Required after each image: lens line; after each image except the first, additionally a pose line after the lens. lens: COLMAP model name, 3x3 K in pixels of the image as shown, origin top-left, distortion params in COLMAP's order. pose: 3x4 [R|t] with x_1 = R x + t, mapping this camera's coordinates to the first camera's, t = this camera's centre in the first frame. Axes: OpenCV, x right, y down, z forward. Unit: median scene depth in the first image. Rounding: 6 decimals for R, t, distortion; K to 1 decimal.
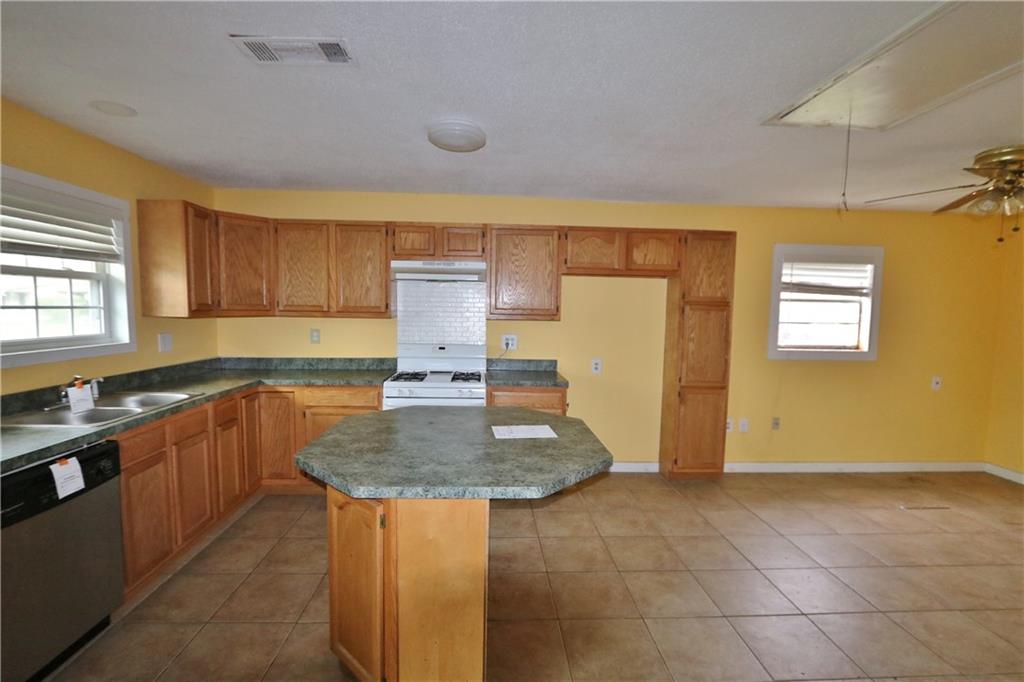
lens RADIAL K [[473.0, 0, 506.6], [0, 473.0, 349.5], [0, 0, 1]] dist [-0.018228, 0.000861]
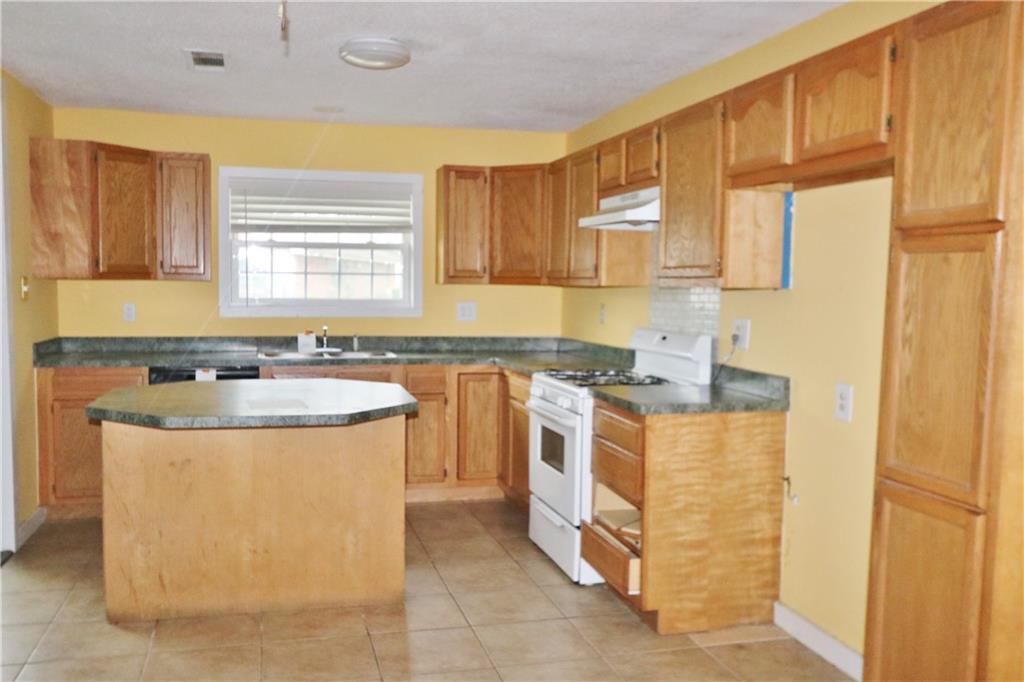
lens RADIAL K [[921.4, 0, 498.6], [0, 921.4, 348.1], [0, 0, 1]] dist [0.022660, 0.004226]
pose [[0.202441, 0.054128, -0.977797, 0.982541], [-0.092618, 0.995054, 0.035908, -0.013043], [0.974905, 0.083292, 0.206453, 0.590929]]
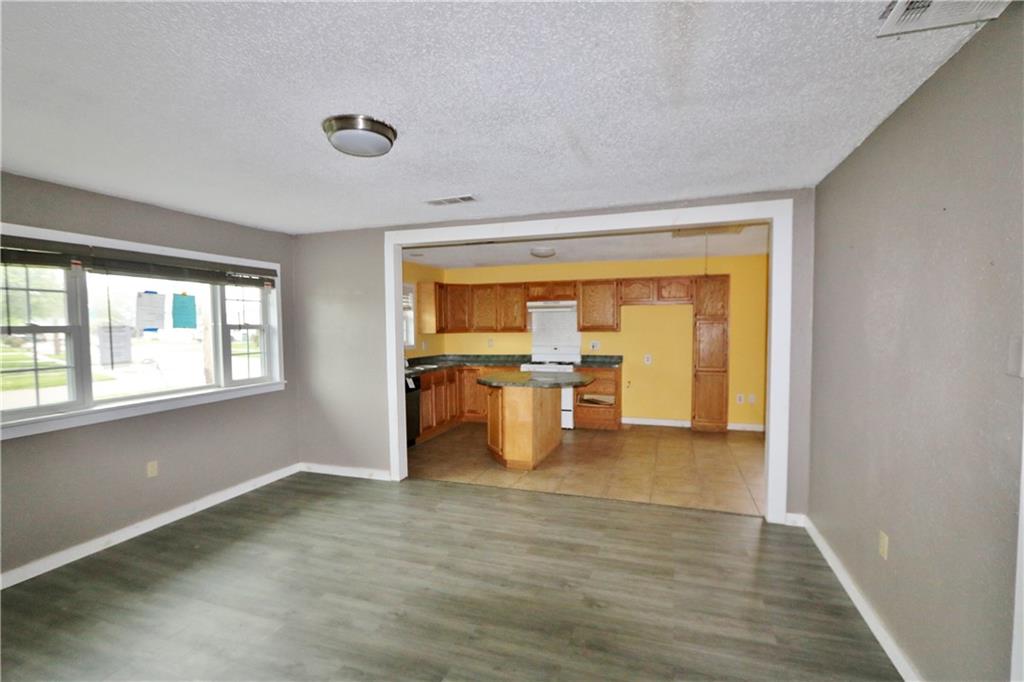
lens RADIAL K [[473.0, 0, 506.6], [0, 473.0, 349.5], [0, 0, 1]] dist [-0.018228, 0.000861]
pose [[0.928442, -0.007875, -0.371394, 0.374723], [-0.006456, 0.999282, -0.037329, 0.071387], [0.371421, 0.037056, 0.927725, -0.767787]]
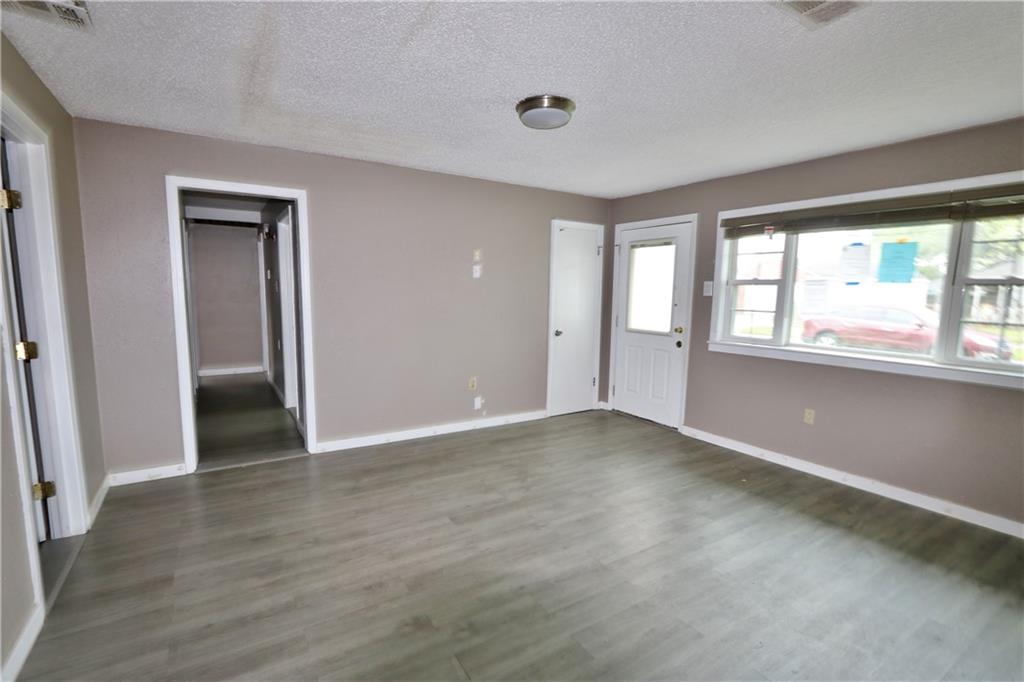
lens RADIAL K [[476.2, 0, 515.1], [0, 476.2, 350.5], [0, 0, 1]] dist [-0.027355, -0.000062]
pose [[-0.862468, 0.031975, -0.505100, 0.395495], [-0.077620, 0.977838, 0.194440, 0.003943], [0.500123, 0.206904, -0.840873, 0.280374]]
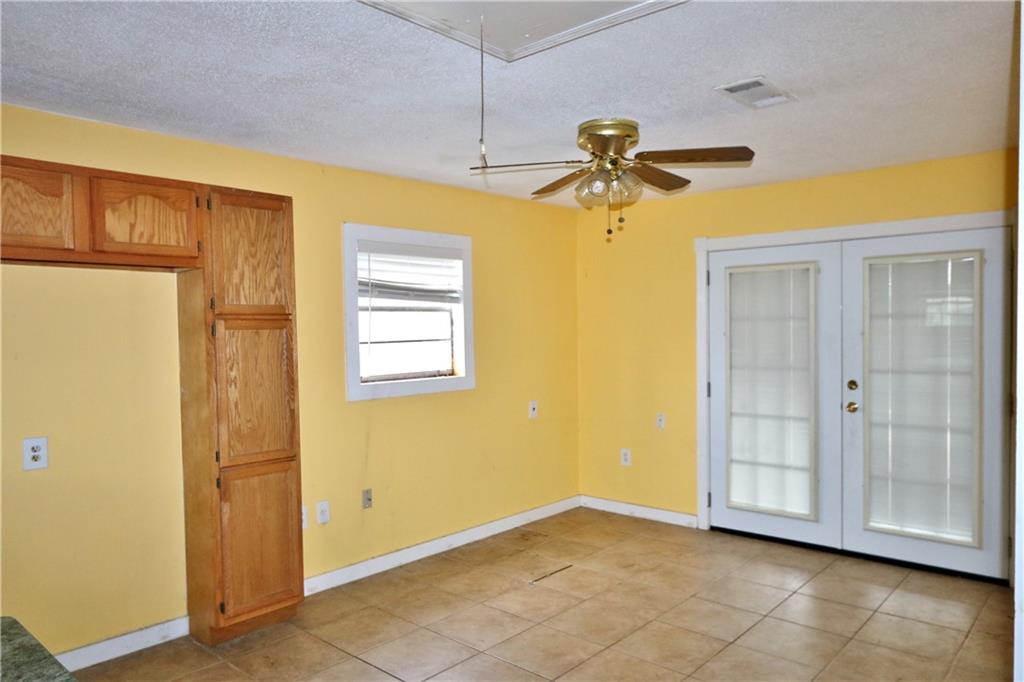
lens RADIAL K [[715.3, 0, 510.7], [0, 715.3, 352.7], [0, 0, 1]] dist [-0.005618, 0.000709]
pose [[0.699842, -0.053774, 0.712271, 0.021546], [0.087027, 0.996153, -0.010303, -0.017839], [-0.708976, 0.069197, 0.701829, 0.171374]]
